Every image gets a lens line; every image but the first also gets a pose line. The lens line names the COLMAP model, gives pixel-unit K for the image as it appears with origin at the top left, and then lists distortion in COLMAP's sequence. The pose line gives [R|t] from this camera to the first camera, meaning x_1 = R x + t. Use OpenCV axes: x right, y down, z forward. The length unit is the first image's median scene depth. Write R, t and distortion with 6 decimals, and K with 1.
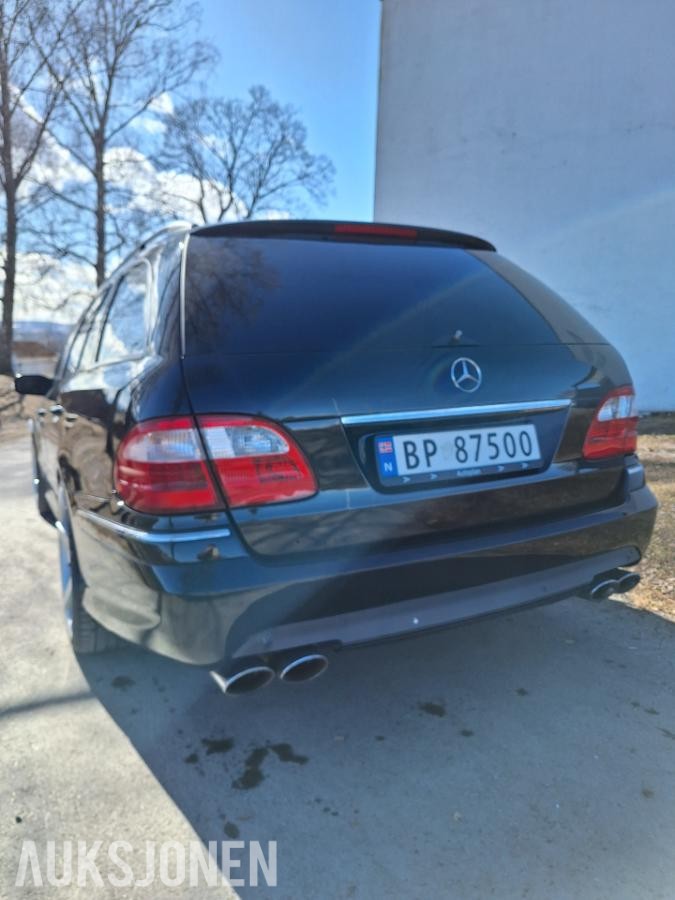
lens RADIAL K [[662.7, 0, 337.1], [0, 662.7, 454.5], [0, 0, 1]] dist [-0.002586, -0.005263]
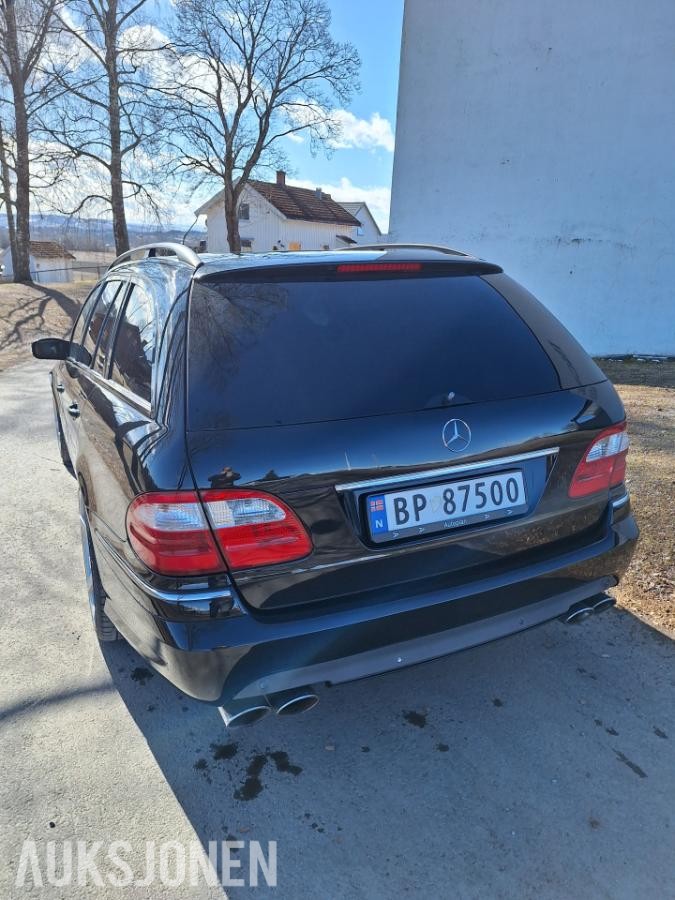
lens RADIAL K [[651.2, 0, 336.6], [0, 651.2, 463.1], [0, 0, 1]] dist [0.009205, 0.001692]
pose [[0.999388, 0.024589, -0.024893, 0.029931], [-0.020588, 0.988491, 0.149875, -0.220359], [0.028292, -0.149271, 0.988392, -0.033367]]
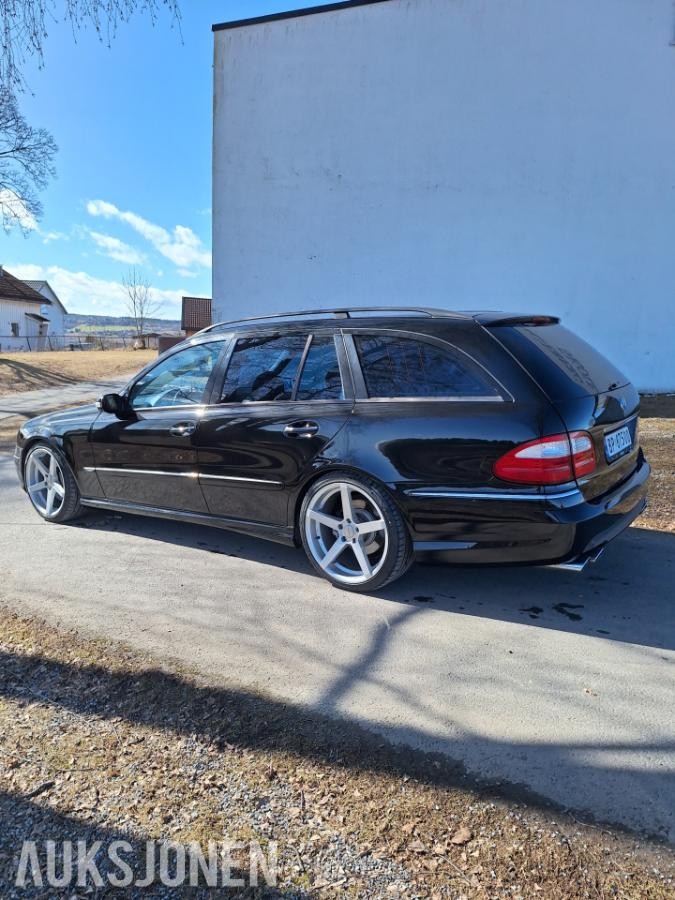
lens RADIAL K [[638.4, 0, 337.5], [0, 638.4, 450.0], [0, 0, 1]] dist [0.003931, 0.001502]
pose [[0.913483, -0.073411, 0.400199, -1.321917], [0.064445, 0.997278, 0.035836, -0.100186], [-0.401740, -0.006945, 0.915727, -0.389949]]
